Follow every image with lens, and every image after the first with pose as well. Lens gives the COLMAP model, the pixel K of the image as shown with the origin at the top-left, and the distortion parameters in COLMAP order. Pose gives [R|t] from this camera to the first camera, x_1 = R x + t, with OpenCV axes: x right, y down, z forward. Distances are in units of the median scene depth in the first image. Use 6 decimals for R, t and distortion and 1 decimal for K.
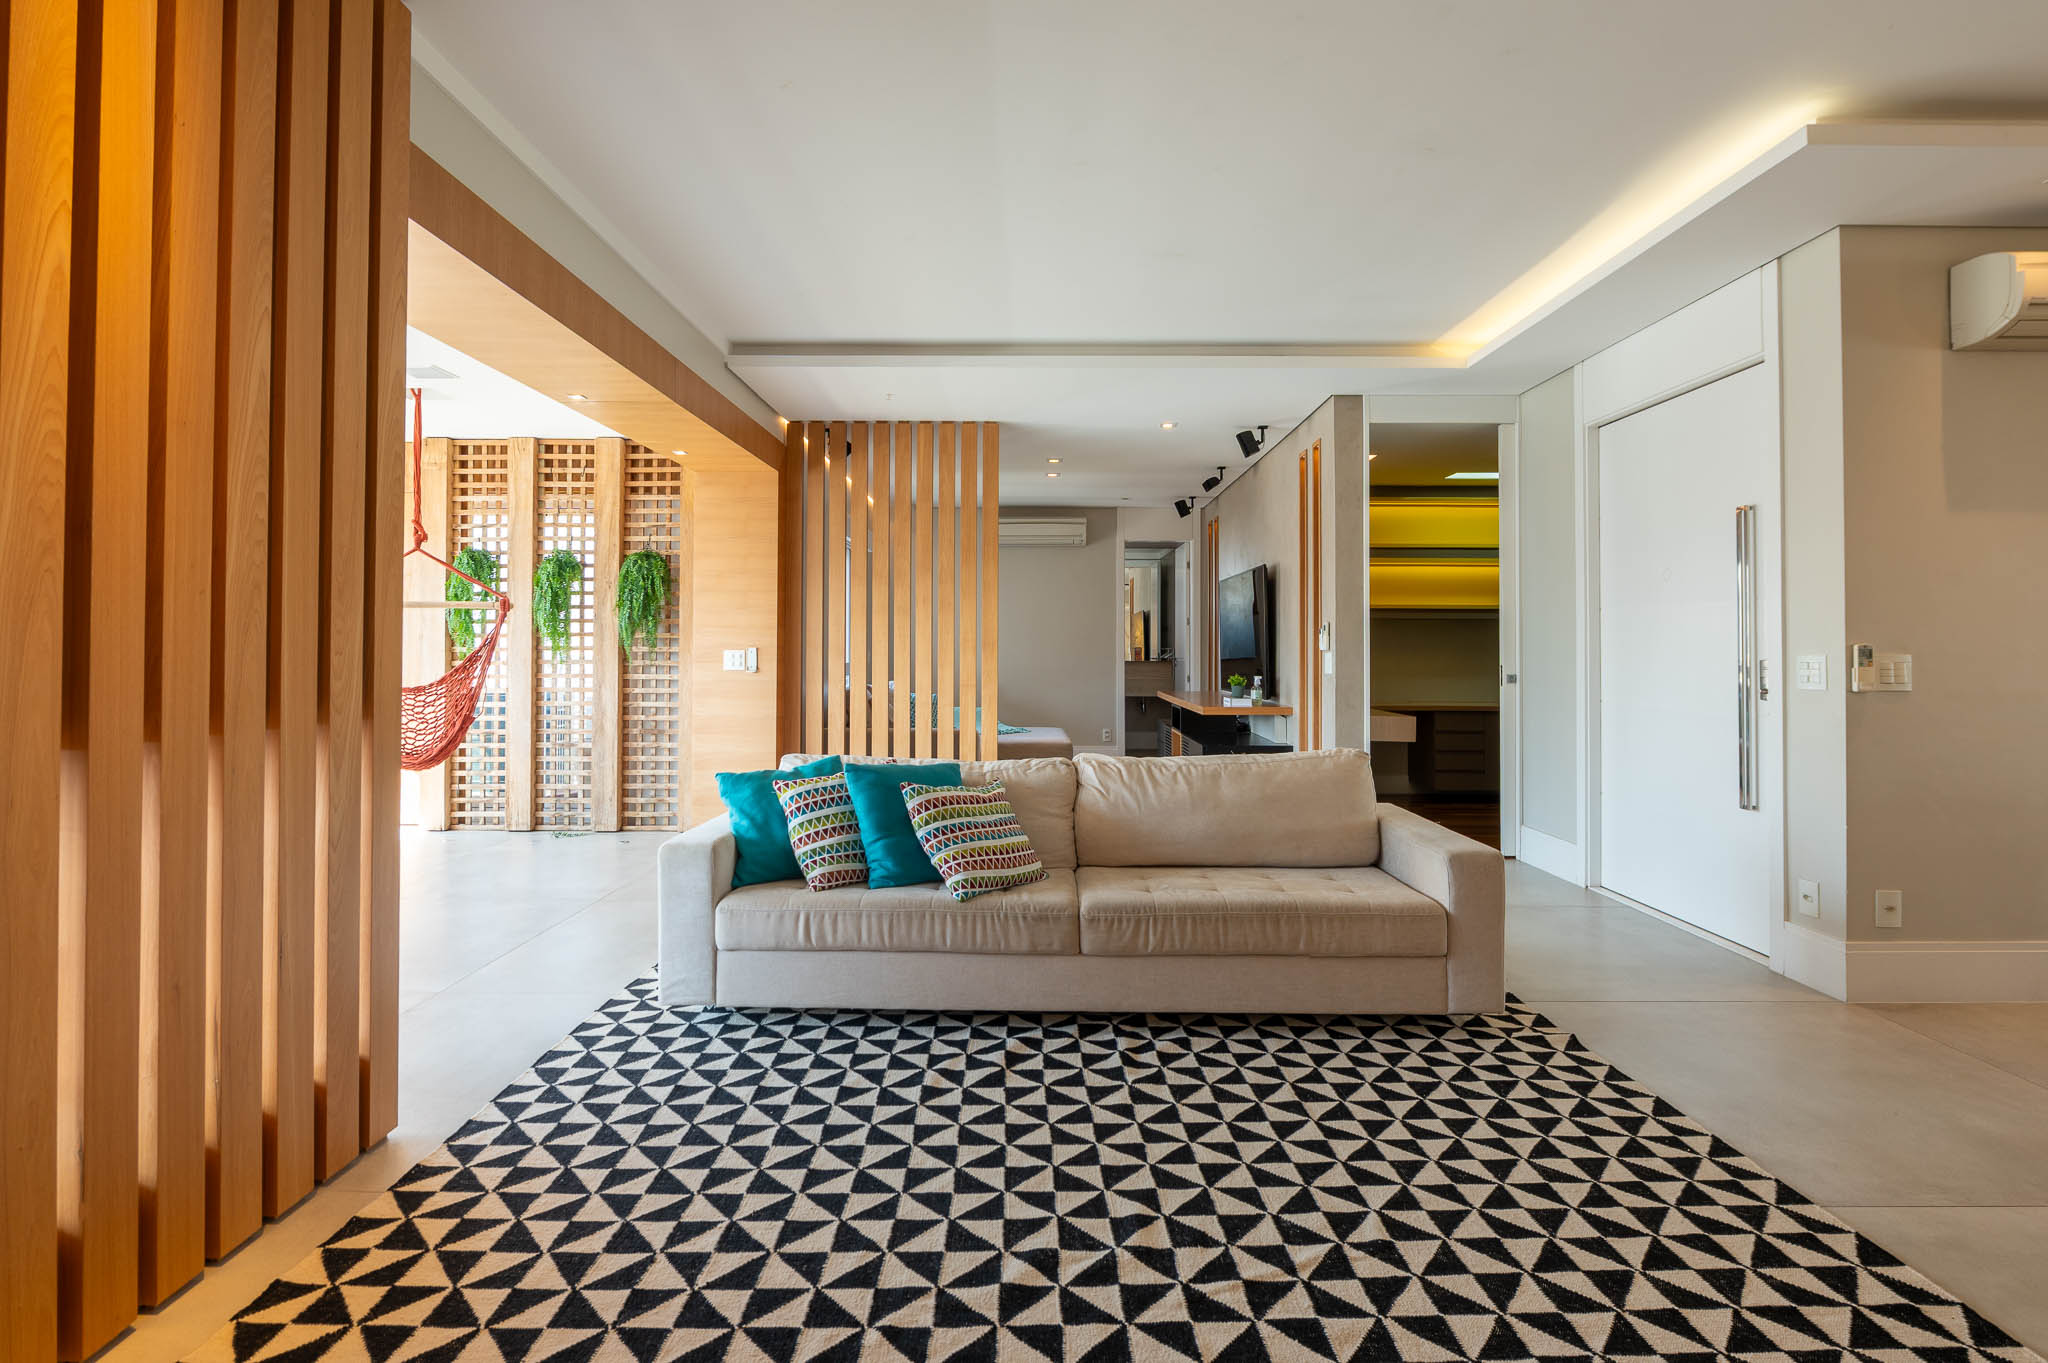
lens RADIAL K [[954.7, 0, 1032.1], [0, 954.7, 647.0], [0, 0, 1]] dist [-0.009291, -0.001232]
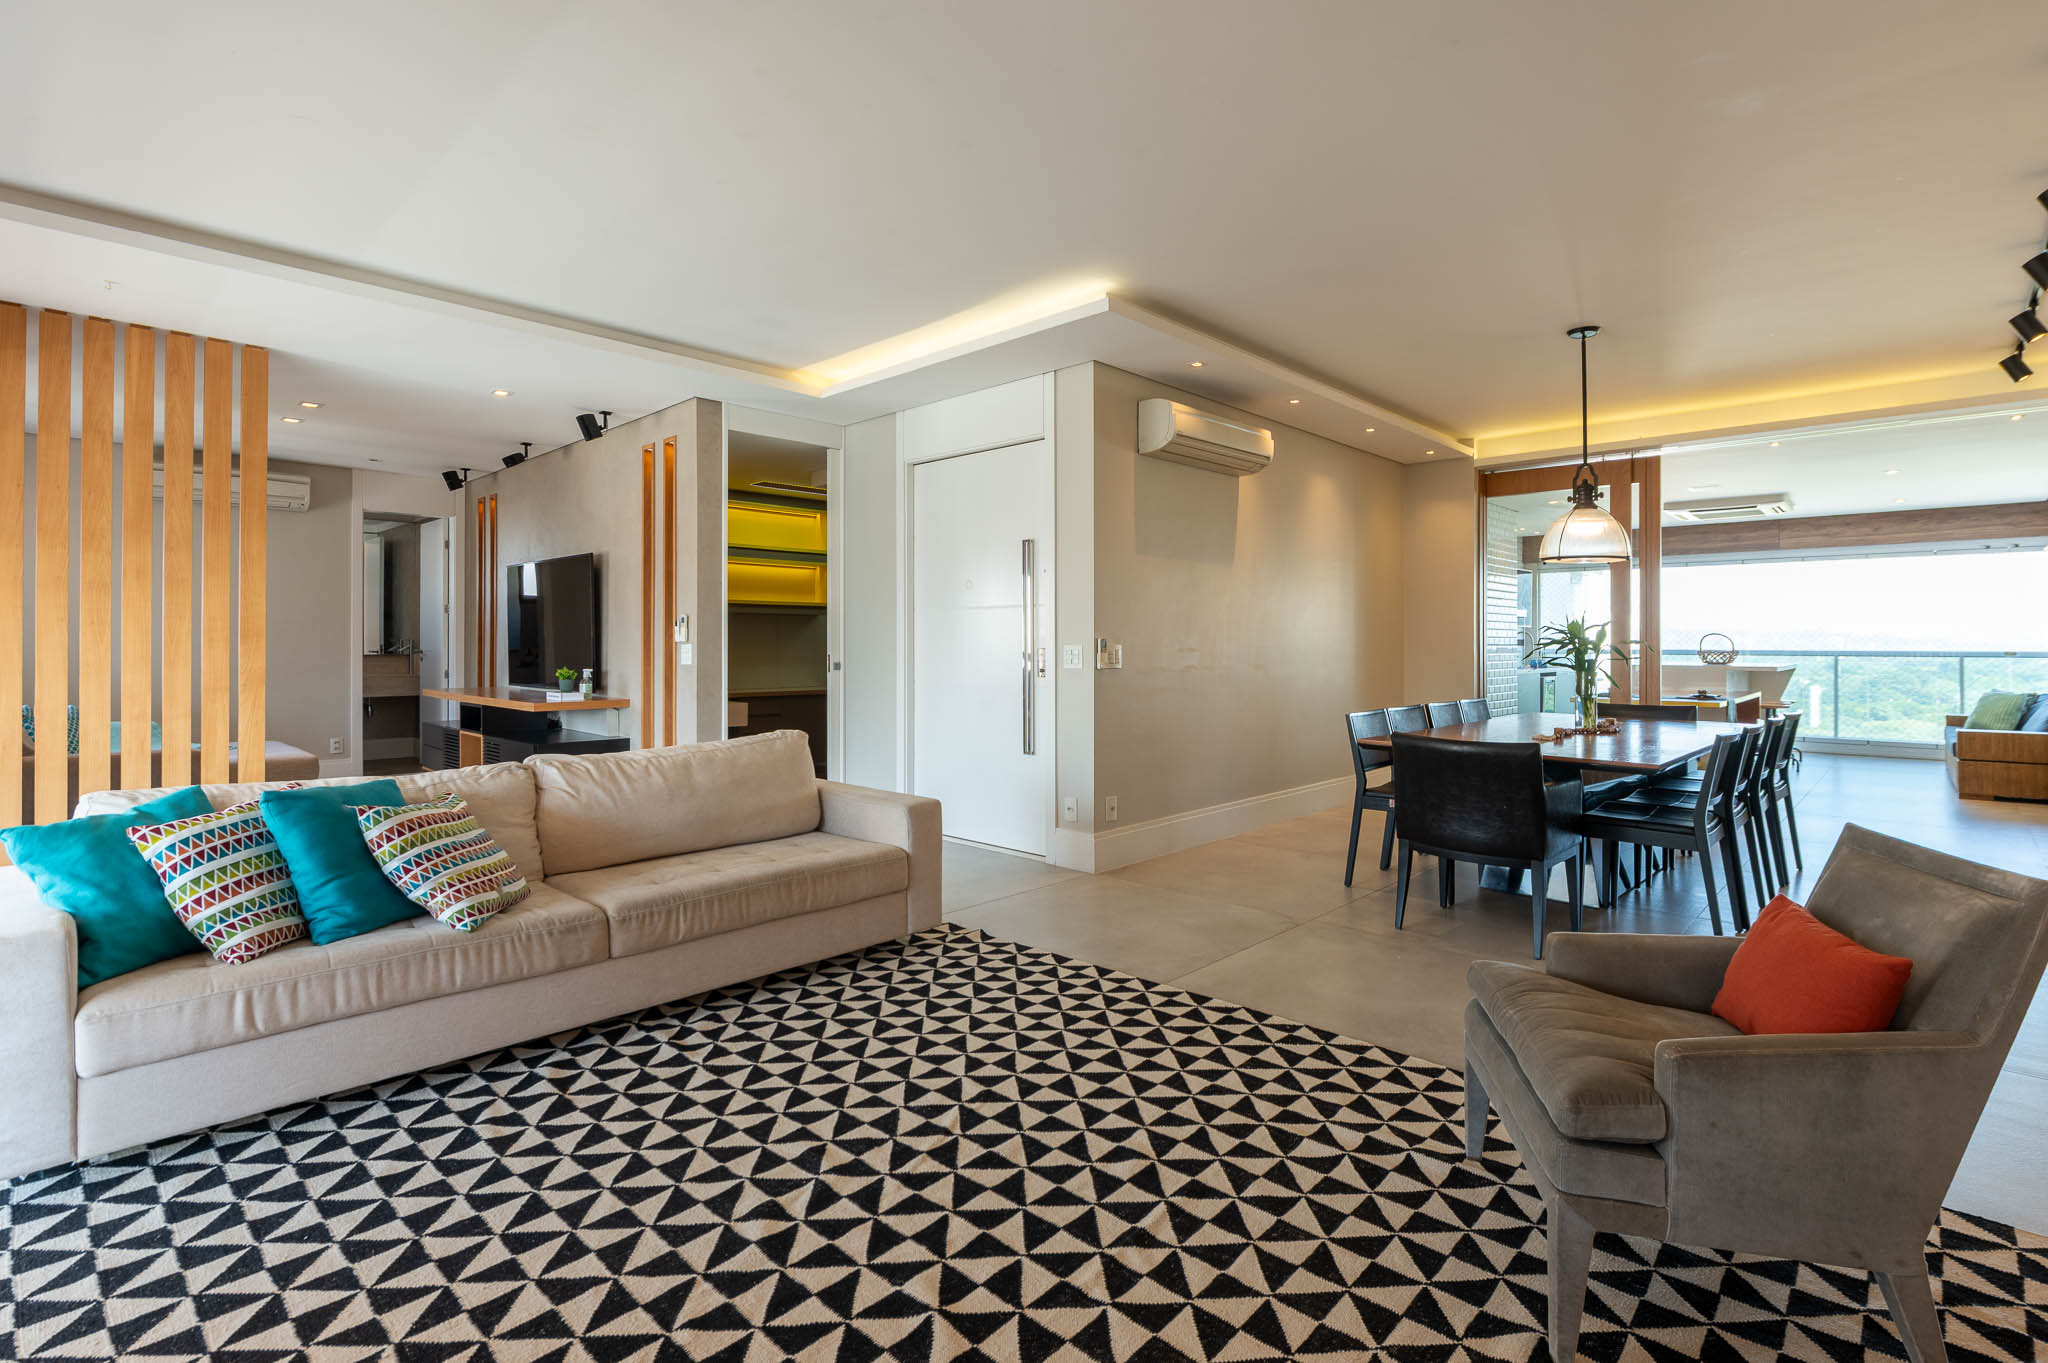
lens RADIAL K [[954.7, 0, 1032.1], [0, 954.7, 647.0], [0, 0, 1]] dist [-0.009291, -0.001232]
pose [[0.681376, -0.004688, 0.731919, -0.328345], [-0.002369, 0.999960, 0.008609, -0.001699], [-0.731930, -0.007600, 0.681338, 0.031941]]
